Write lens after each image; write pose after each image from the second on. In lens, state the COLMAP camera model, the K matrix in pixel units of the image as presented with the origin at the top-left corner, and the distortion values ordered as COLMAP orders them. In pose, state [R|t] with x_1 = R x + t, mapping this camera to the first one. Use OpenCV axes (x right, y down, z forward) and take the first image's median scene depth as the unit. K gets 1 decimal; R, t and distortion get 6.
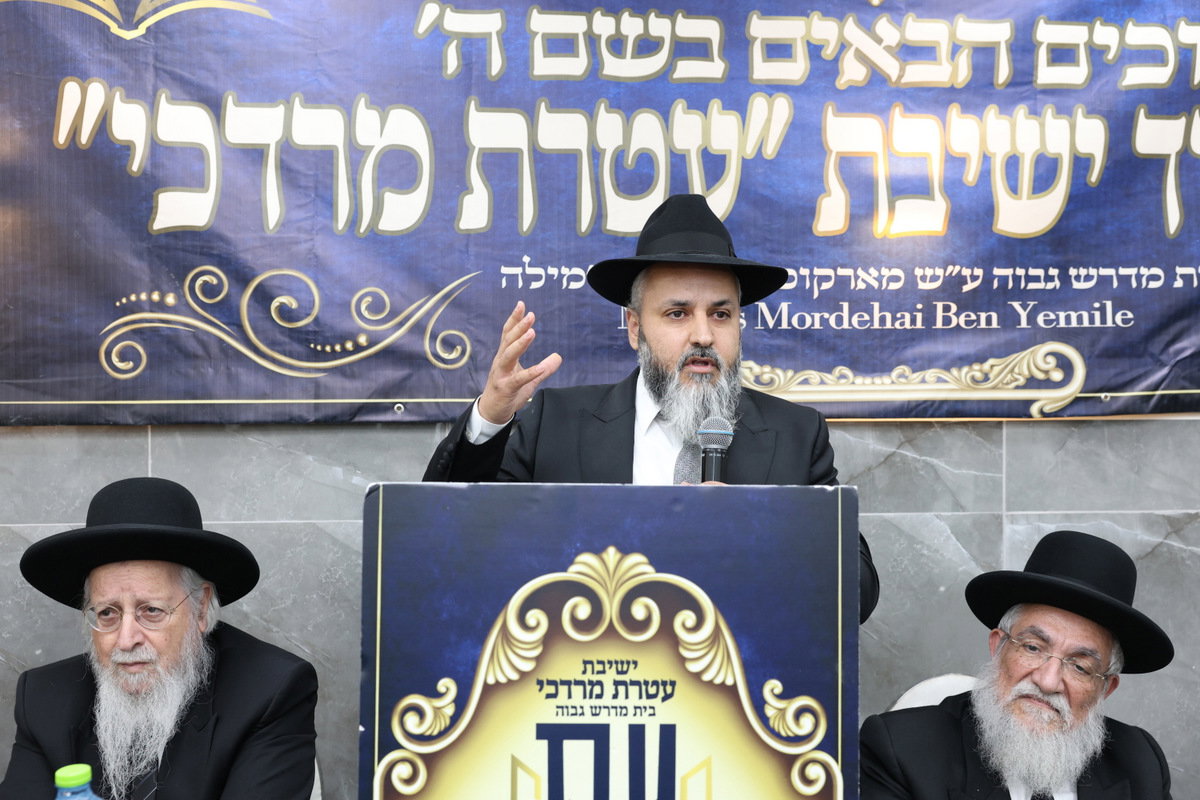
lens RADIAL K [[1191.0, 0, 593.6], [0, 1191.0, 399.1], [0, 0, 1]] dist [-0.022966, 0.096453]
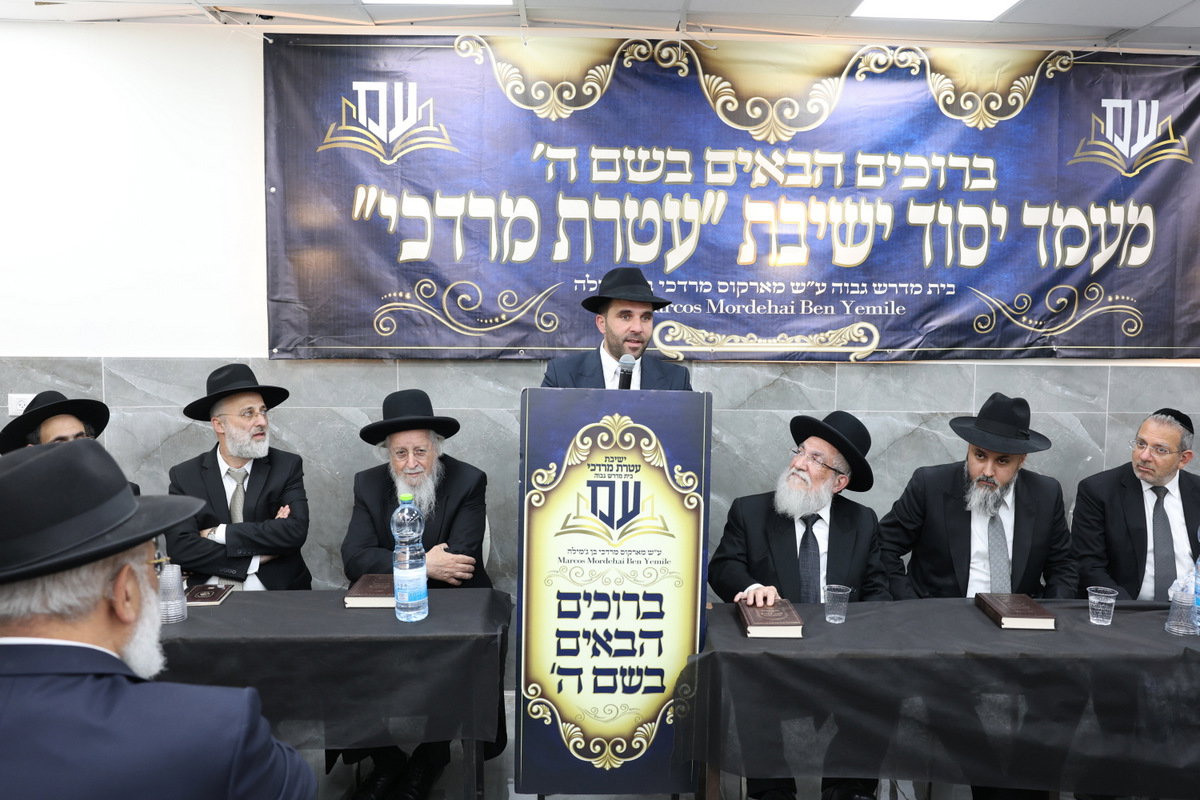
lens RADIAL K [[879.2, 0, 600.0], [0, 879.2, 400.0], [0, 0, 1]] dist [-0.113359, 0.112409]
pose [[0.998887, 0.016102, -0.044345, 0.030518], [-0.012813, 0.997215, 0.073476, -0.021303], [0.045404, -0.072826, 0.996311, -0.435762]]
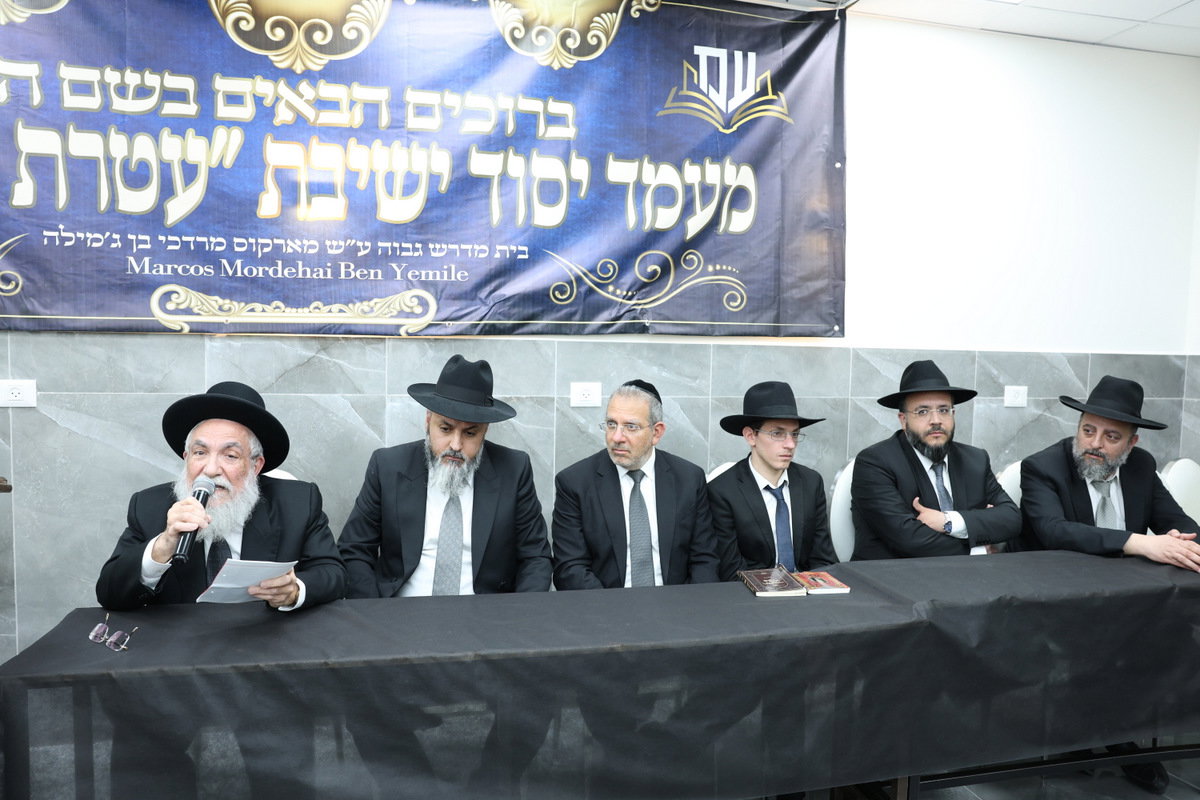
lens RADIAL K [[879.2, 0, 600.0], [0, 879.2, 400.0], [0, 0, 1]] dist [-0.113359, 0.112409]
pose [[0.988592, 0.012404, 0.150104, 0.475237], [-0.021329, 0.998089, 0.057998, 0.029004], [-0.149097, -0.060538, 0.986968, -0.222715]]
